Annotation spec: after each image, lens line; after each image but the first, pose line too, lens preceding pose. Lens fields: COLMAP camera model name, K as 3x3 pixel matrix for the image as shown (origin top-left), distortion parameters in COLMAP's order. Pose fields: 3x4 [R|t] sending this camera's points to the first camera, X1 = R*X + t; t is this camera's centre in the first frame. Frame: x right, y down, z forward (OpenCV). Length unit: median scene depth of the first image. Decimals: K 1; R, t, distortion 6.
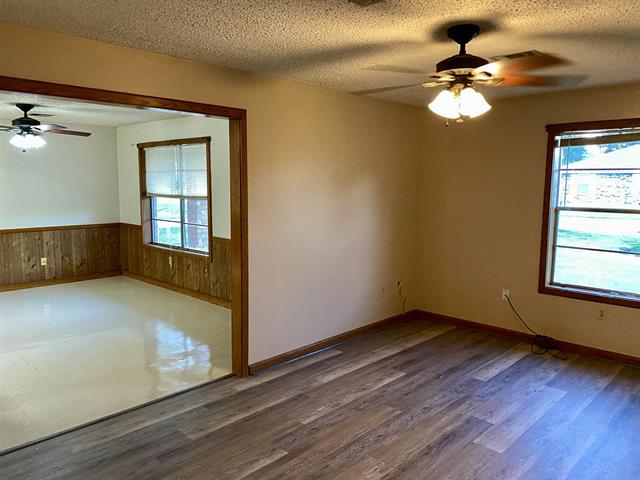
lens RADIAL K [[480.1, 0, 320.0], [0, 480.1, 240.0], [0, 0, 1]] dist [0.160810, -0.257234]
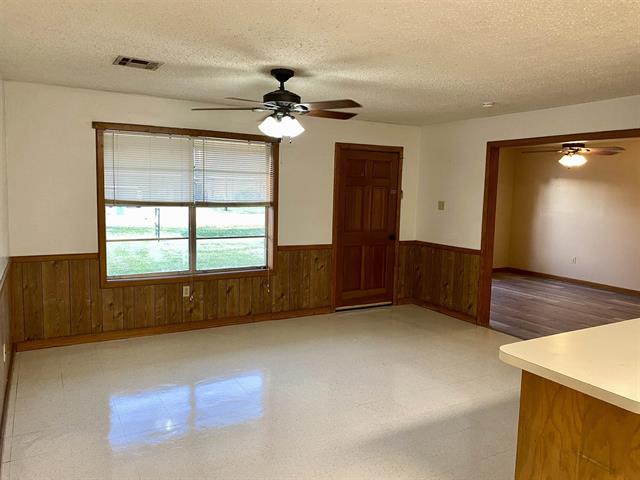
lens RADIAL K [[488.1, 0, 320.0], [0, 488.1, 240.0], [0, 0, 1]] dist [0.033004, -0.051616]
pose [[0.260459, -0.089130, 0.961362, -1.001574], [0.097602, 0.993059, 0.065626, -0.066054], [-0.960539, 0.076738, 0.267351, 0.623977]]
